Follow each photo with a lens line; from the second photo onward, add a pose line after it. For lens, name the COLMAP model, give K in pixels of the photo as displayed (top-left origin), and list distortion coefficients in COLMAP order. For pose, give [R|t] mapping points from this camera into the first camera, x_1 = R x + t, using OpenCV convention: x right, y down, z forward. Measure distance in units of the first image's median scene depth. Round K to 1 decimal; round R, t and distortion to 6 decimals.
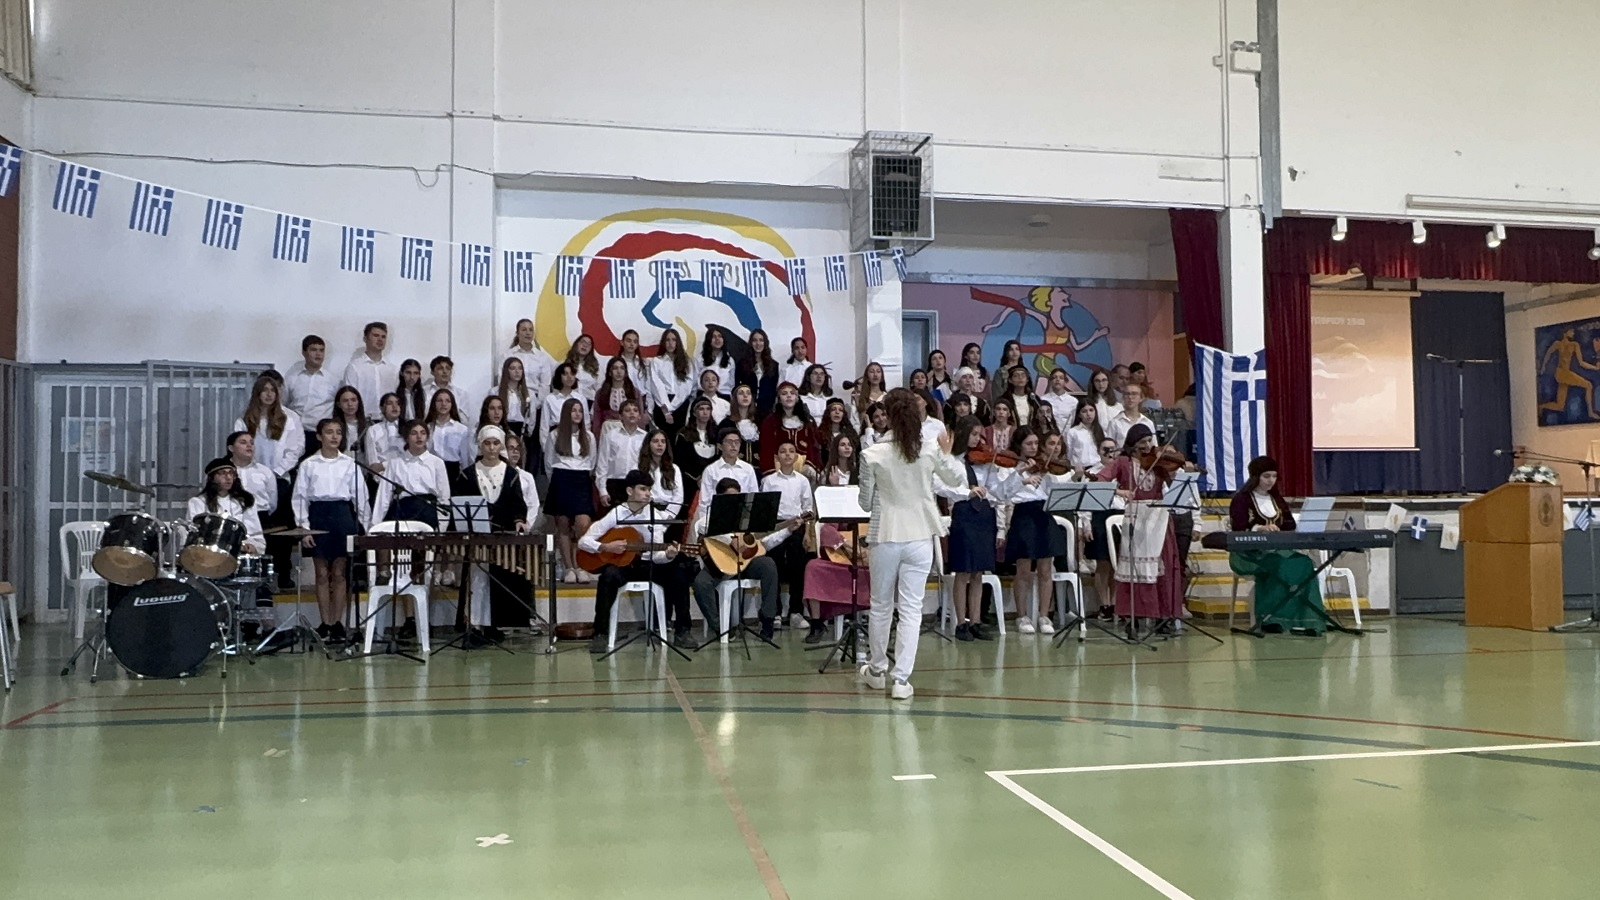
lens RADIAL K [[1192.3, 0, 800.0], [0, 1192.3, 450.0], [0, 0, 1]] dist [-0.000796, -0.005467]
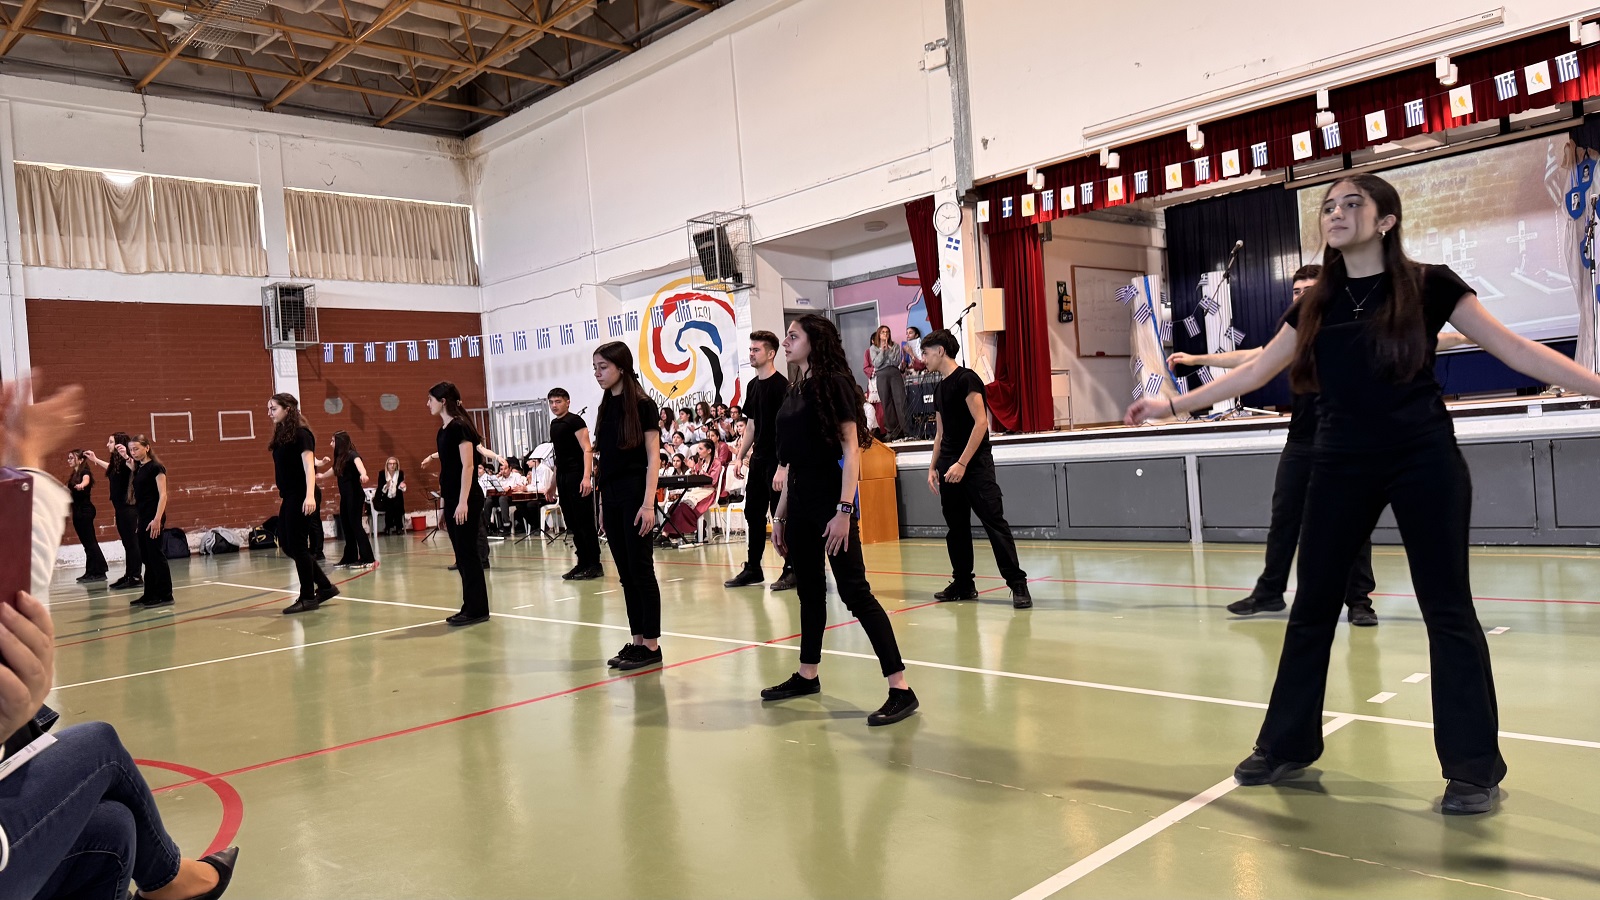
lens RADIAL K [[1128.4, 0, 794.3], [0, 1128.4, 448.4], [0, 0, 1]] dist [0.128055, -0.184529]
pose [[0.544768, -0.034226, -0.837888, 1.205575], [0.105049, 0.994081, 0.027693, 0.002560], [0.831981, -0.103106, 0.545139, 0.244964]]
